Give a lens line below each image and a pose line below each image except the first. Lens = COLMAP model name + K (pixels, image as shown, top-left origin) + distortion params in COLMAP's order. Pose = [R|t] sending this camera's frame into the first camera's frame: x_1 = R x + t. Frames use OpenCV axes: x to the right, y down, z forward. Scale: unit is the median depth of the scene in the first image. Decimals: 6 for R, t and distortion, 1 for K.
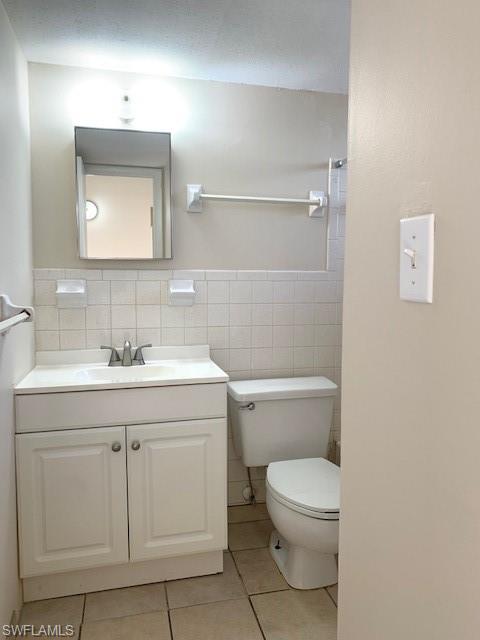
lens RADIAL K [[484.8, 0, 240.3], [0, 484.8, 319.4], [0, 0, 1]] dist [0.012546, -0.031566]
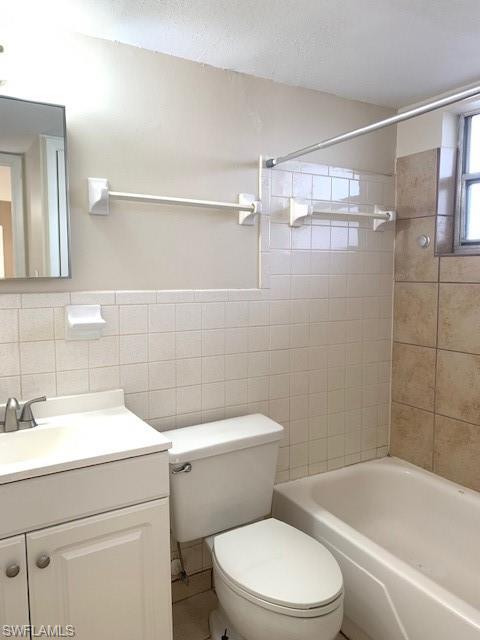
lens RADIAL K [[484.8, 0, 240.9], [0, 484.8, 318.9], [0, 0, 1]] dist [0.012546, -0.031566]
pose [[0.954145, -0.031360, 0.297698, -0.112548], [0.030768, 0.999504, 0.006674, -0.057801], [-0.297759, 0.002792, 0.954637, 0.215538]]
